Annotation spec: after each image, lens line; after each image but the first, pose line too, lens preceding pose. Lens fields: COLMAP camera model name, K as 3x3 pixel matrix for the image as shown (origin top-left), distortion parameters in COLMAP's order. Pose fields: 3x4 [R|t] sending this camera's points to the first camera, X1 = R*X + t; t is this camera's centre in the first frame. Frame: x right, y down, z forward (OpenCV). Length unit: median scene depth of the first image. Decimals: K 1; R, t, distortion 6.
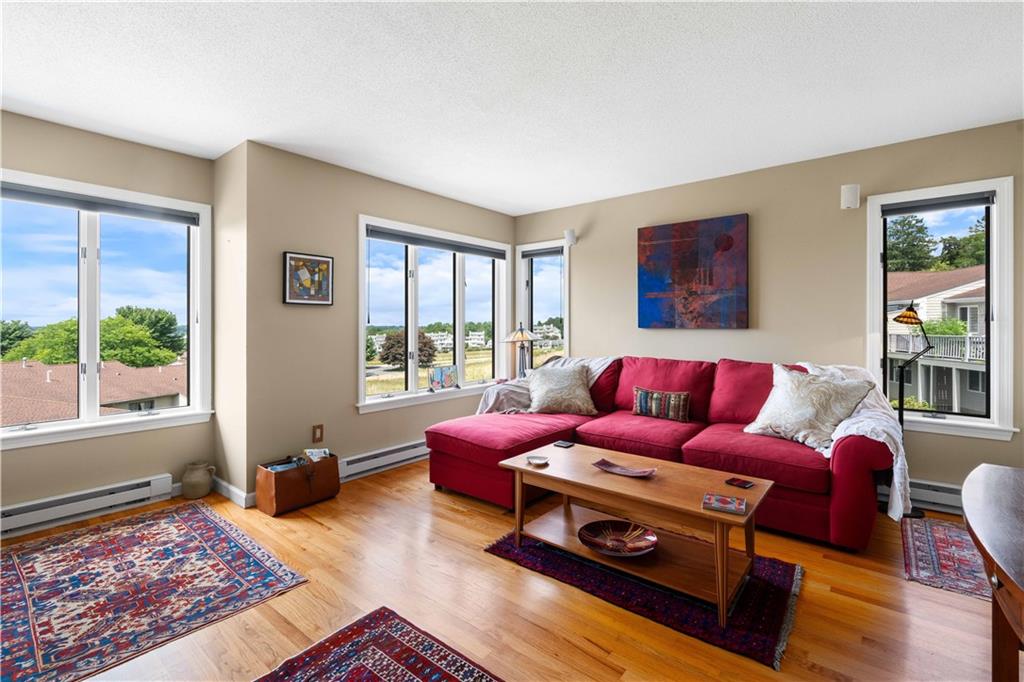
lens RADIAL K [[460.2, 0, 508.7], [0, 460.2, 333.8], [0, 0, 1]] dist [-0.015219, 0.003950]
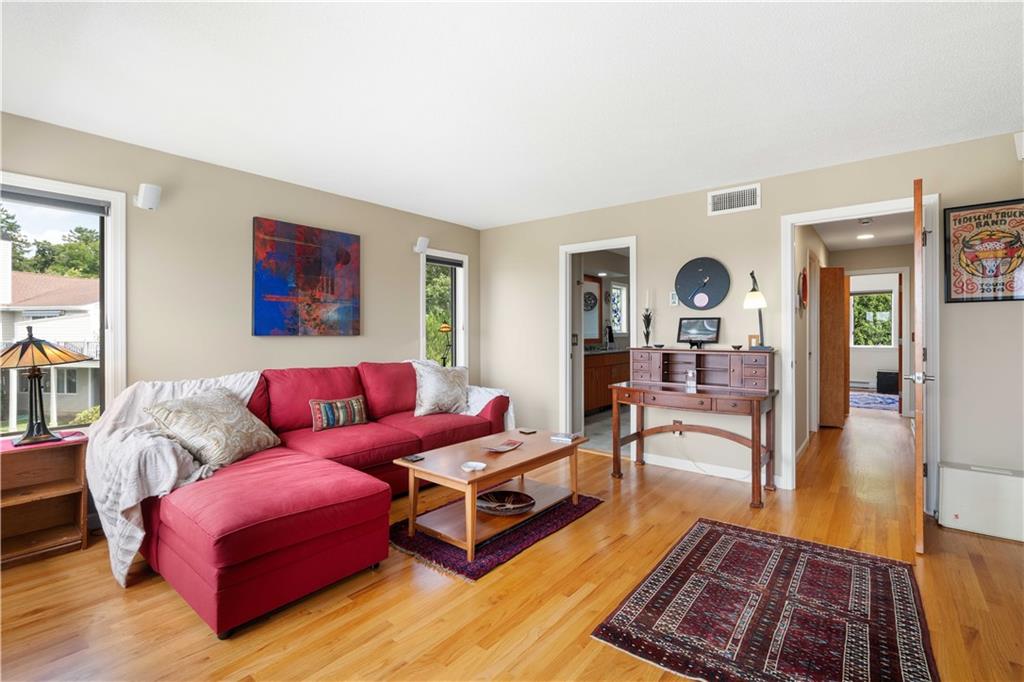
lens RADIAL K [[460.2, 0, 512.7], [0, 460.2, 340.2], [0, 0, 1]] dist [-0.015219, 0.003950]
pose [[-0.007324, -0.016999, 0.999829, -0.605015], [0.018031, 0.999691, 0.017128, -0.011340], [-0.999811, 0.018153, -0.007015, 0.586439]]
